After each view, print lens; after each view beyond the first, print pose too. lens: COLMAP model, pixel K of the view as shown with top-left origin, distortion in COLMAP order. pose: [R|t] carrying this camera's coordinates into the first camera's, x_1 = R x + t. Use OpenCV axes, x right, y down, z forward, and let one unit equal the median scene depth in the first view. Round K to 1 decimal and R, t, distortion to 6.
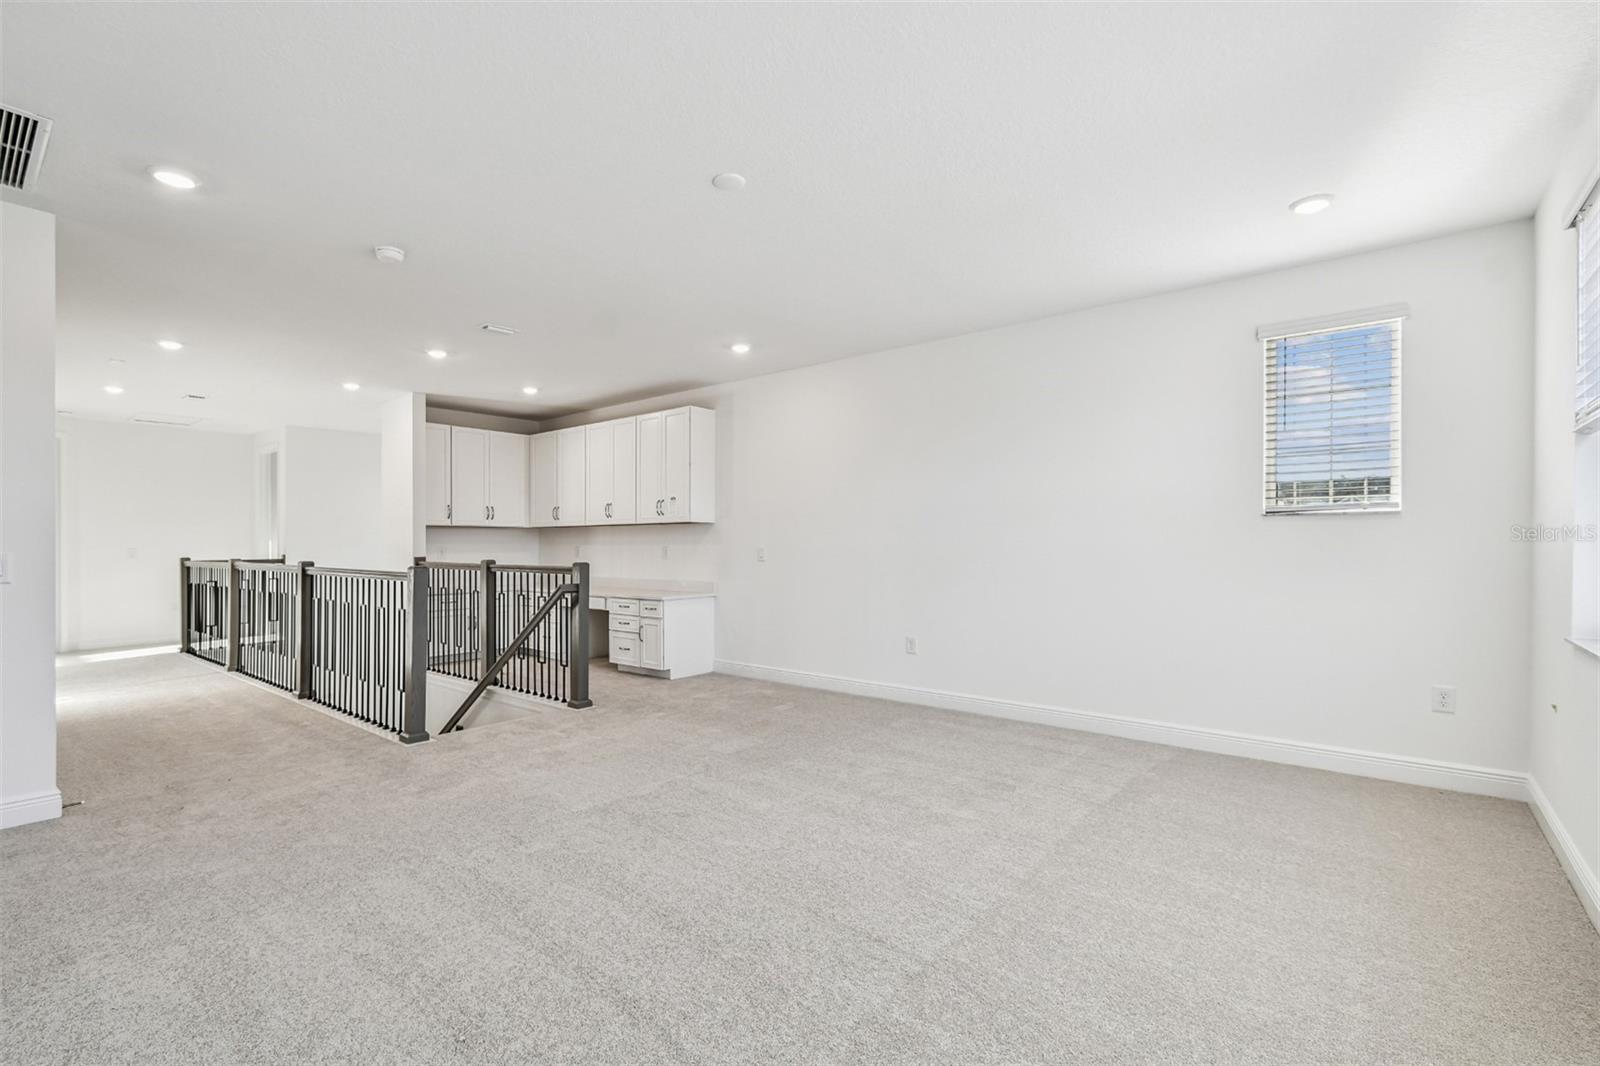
lens RADIAL K [[716.3, 0, 785.8], [0, 716.3, 542.3], [0, 0, 1]] dist [0.004805, -0.001533]
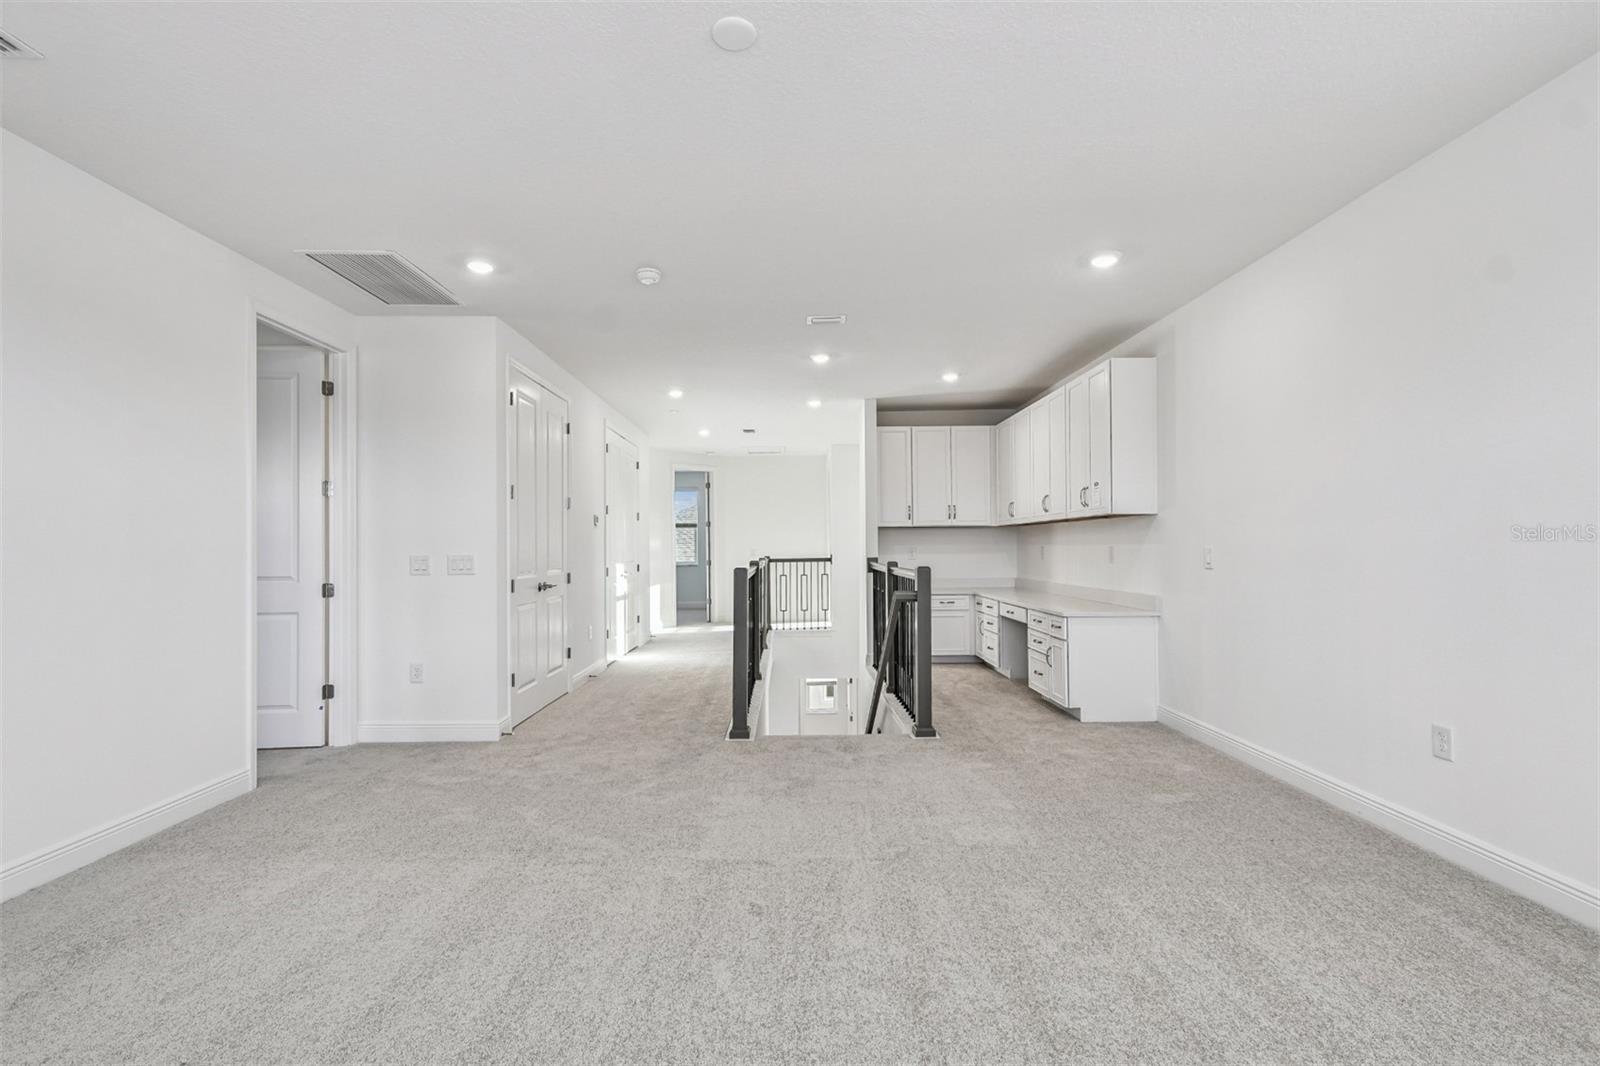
lens RADIAL K [[716.3, 0, 794.5], [0, 716.3, 530.9], [0, 0, 1]] dist [0.004805, -0.001533]
pose [[0.644391, -0.020138, -0.764431, 0.219247], [0.008984, 0.999784, -0.018764, 0.000610], [0.764644, 0.005224, 0.644432, 0.262798]]
